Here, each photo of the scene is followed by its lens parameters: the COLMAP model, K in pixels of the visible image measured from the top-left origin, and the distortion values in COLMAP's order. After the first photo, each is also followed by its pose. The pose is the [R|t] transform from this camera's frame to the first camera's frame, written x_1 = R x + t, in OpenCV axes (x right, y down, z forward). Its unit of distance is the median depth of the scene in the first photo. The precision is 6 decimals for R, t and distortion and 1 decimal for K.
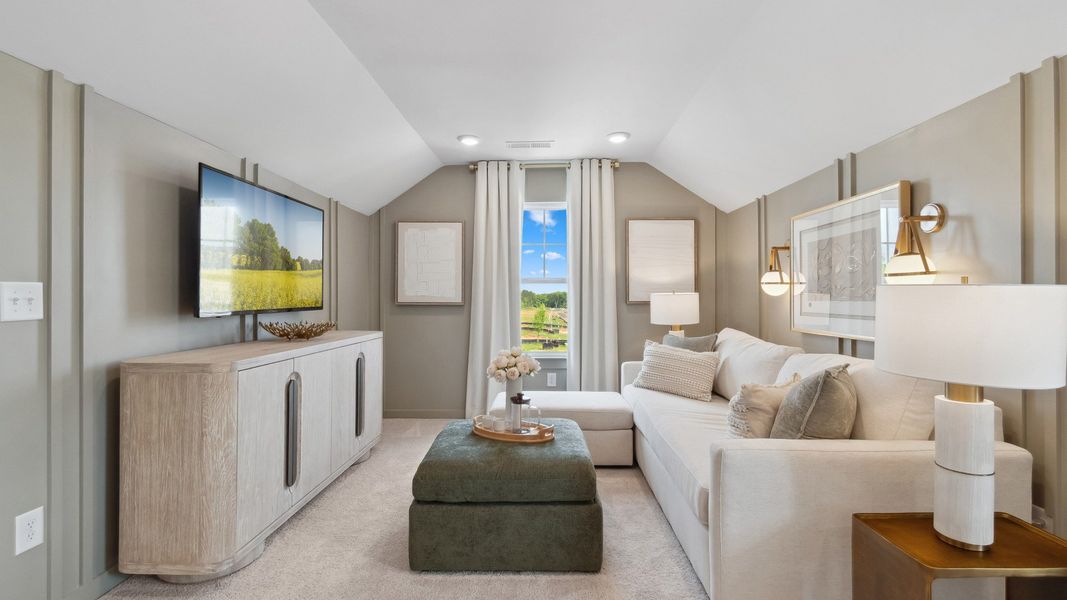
lens RADIAL K [[484.1, 0, 536.9], [0, 484.1, 296.7], [0, 0, 1]] dist [0.000633, -0.000230]
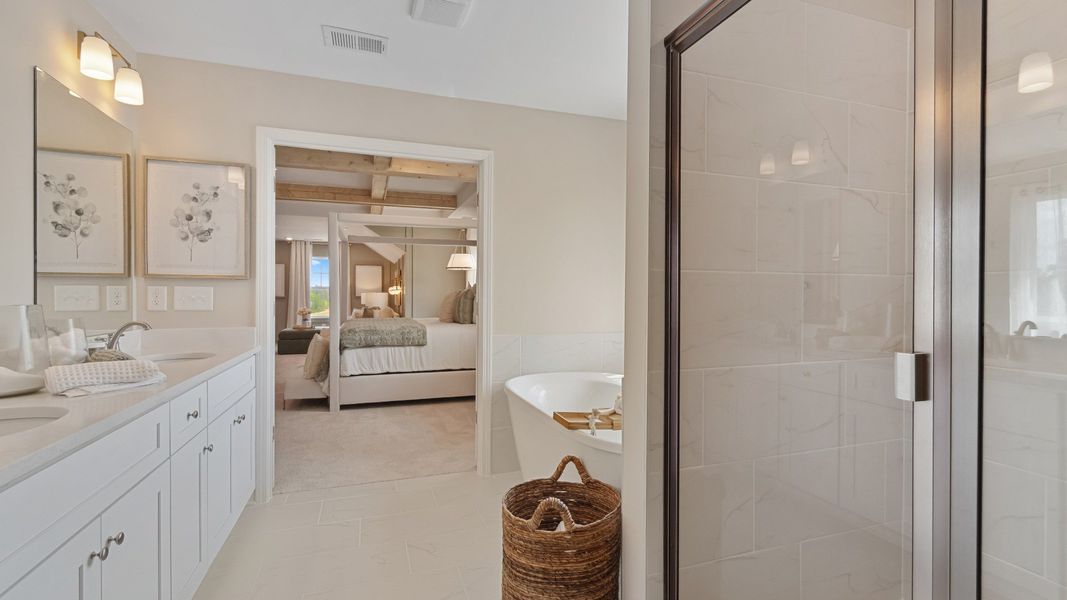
lens RADIAL K [[484.1, 0, 536.9], [0, 484.1, 296.7], [0, 0, 1]] dist [0.000633, -0.000230]
pose [[0.934405, 0.001402, 0.356209, 0.178497], [-0.003164, 0.999985, 0.004365, -0.002152], [-0.356198, -0.005206, 0.934396, -1.875126]]
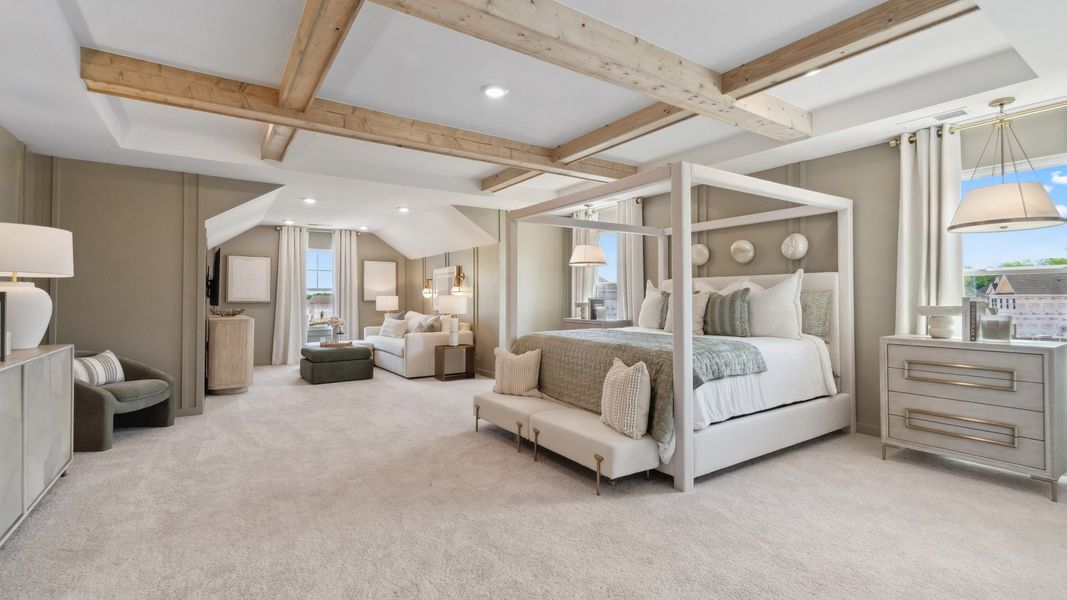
lens RADIAL K [[475.8, 0, 537.0], [0, 475.8, 290.7], [0, 0, 1]] dist [0.003779, -0.000692]
pose [[0.810126, 0.008862, 0.586189, -0.412416], [0.000666, 0.999871, -0.016036, 0.002141], [-0.586256, 0.013381, 0.810015, -1.098176]]
